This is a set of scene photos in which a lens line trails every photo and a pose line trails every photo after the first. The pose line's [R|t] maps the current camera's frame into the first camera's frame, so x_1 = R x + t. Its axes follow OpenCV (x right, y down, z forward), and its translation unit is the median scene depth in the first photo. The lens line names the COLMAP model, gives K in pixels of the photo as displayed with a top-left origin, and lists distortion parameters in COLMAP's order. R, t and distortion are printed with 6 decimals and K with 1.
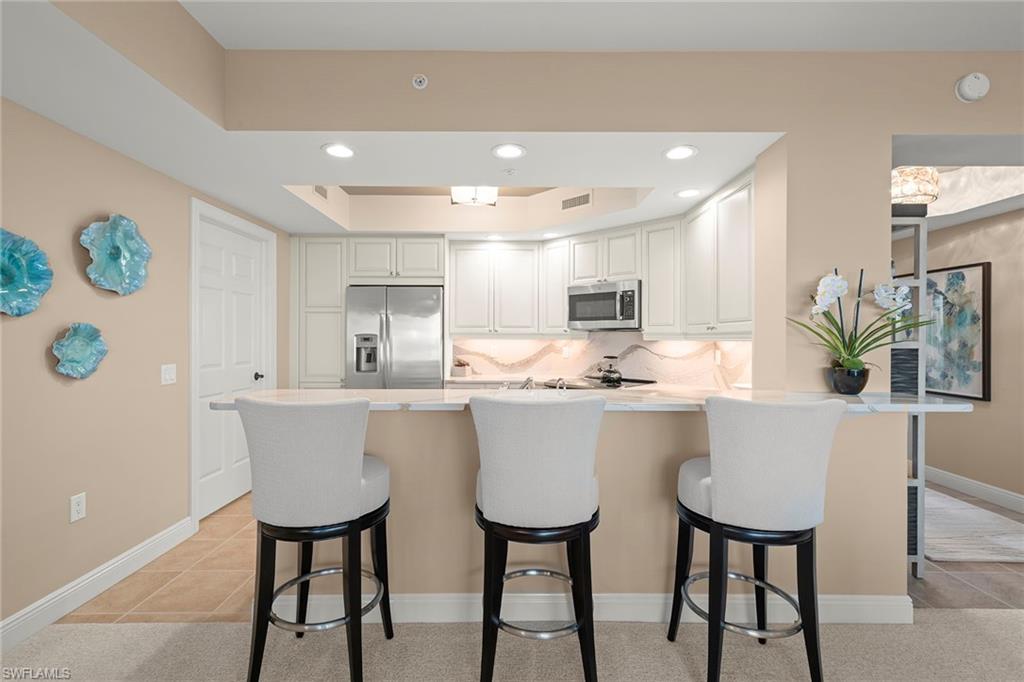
lens RADIAL K [[460.2, 0, 507.3], [0, 460.2, 336.4], [0, 0, 1]] dist [0.001883, 0.000282]
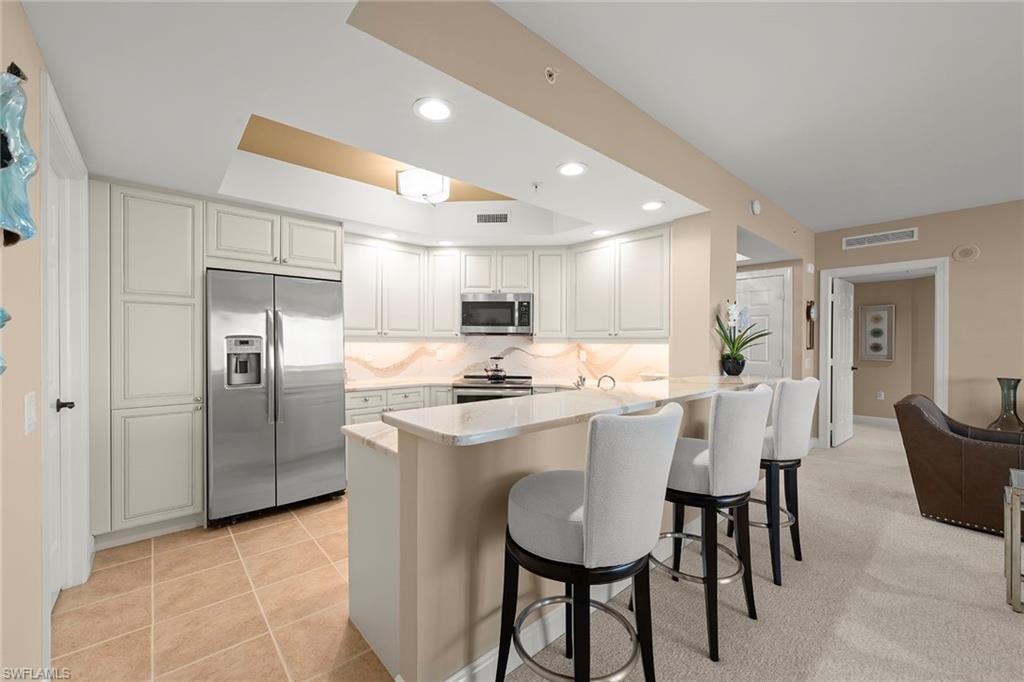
lens RADIAL K [[406.2, 0, 512.6], [0, 406.2, 342.5], [0, 0, 1]] dist [-0.001580, -0.000086]
pose [[0.748746, -0.000401, 0.662857, -0.431763], [-0.003819, 0.999981, 0.004920, 0.001171], [-0.662846, -0.006215, 0.748730, 0.218549]]
